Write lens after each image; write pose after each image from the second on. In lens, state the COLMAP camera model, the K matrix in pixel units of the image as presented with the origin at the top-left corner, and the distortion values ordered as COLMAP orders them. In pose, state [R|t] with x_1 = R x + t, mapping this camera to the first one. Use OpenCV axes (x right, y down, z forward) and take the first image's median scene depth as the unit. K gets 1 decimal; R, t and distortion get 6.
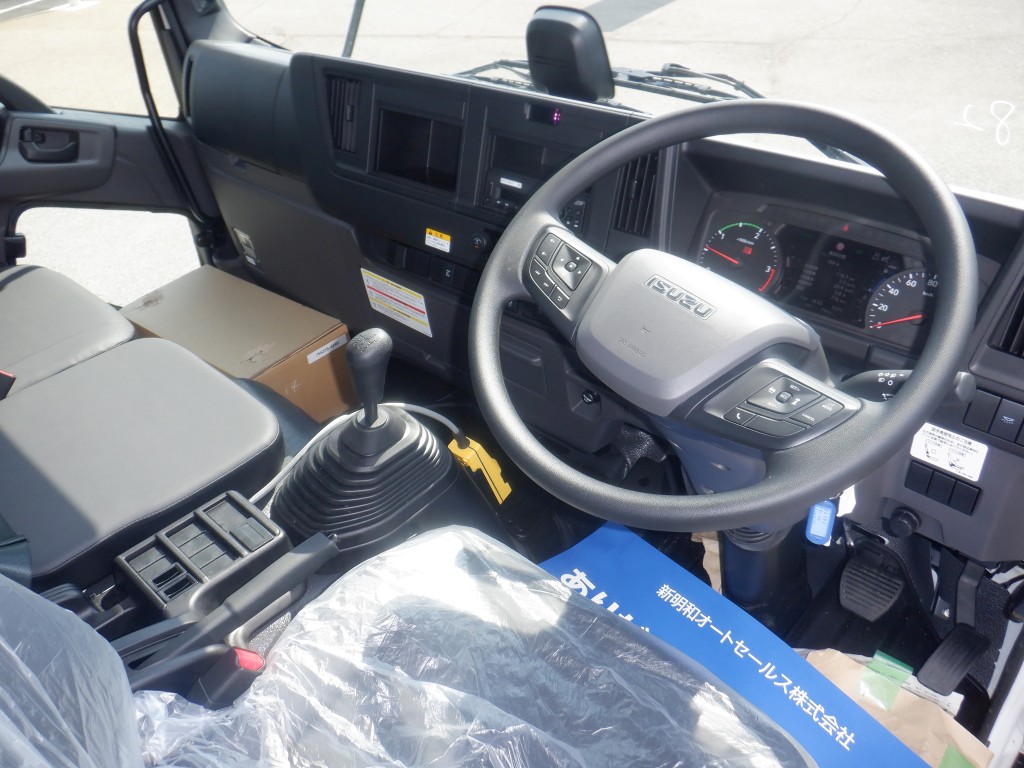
lens RADIAL K [[837.6, 0, 512.2], [0, 837.6, 382.2], [0, 0, 1]] dist [-0.003809, -0.008784]
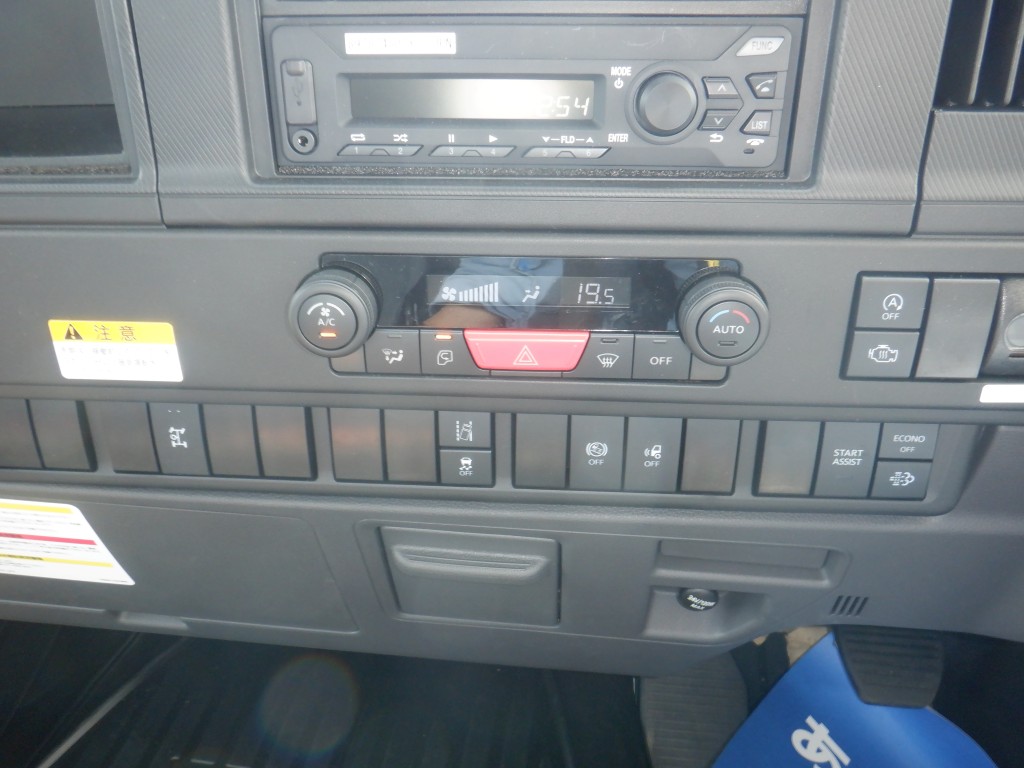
lens RADIAL K [[837.6, 0, 510.1], [0, 837.6, 385.9], [0, 0, 1]] dist [-0.003809, -0.008784]
pose [[0.804478, -0.379449, 0.456984, -0.109328], [0.331016, 0.925211, 0.185509, -0.161387], [-0.493197, 0.002031, 0.869915, 0.689278]]
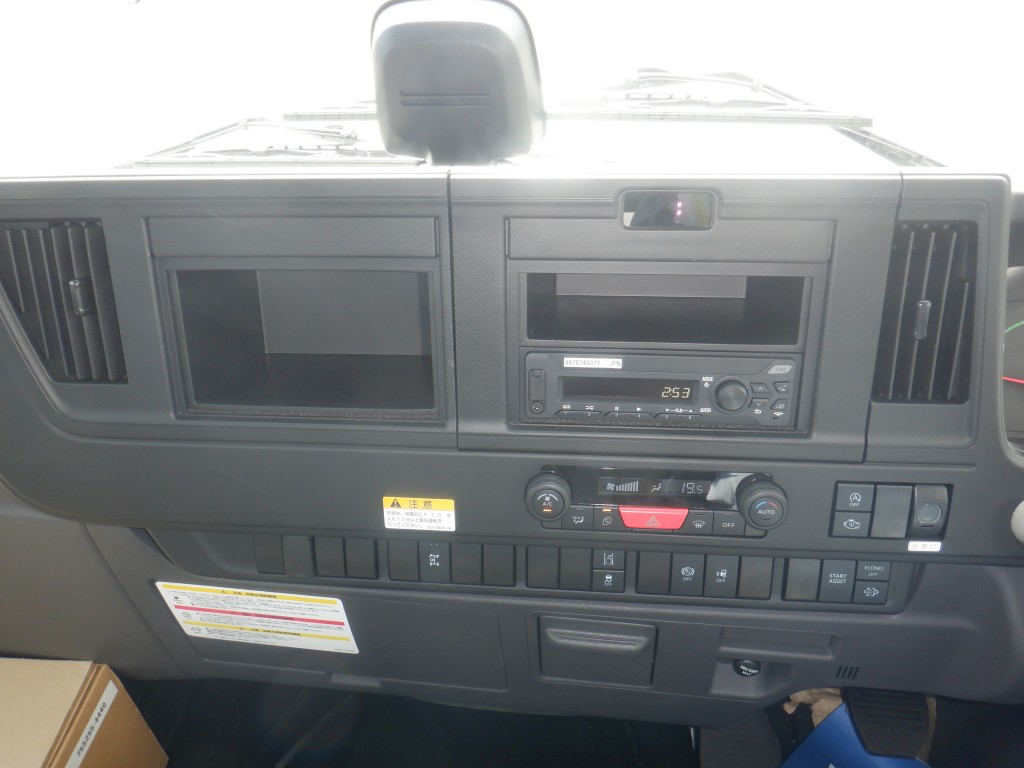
lens RADIAL K [[837.6, 0, 509.9], [0, 837.6, 382.5], [0, 0, 1]] dist [-0.003809, -0.008784]
pose [[0.820923, -0.326205, 0.468695, -0.231903], [0.328109, 0.941213, 0.080386, -0.249146], [-0.467364, 0.087792, 0.879695, 0.544392]]
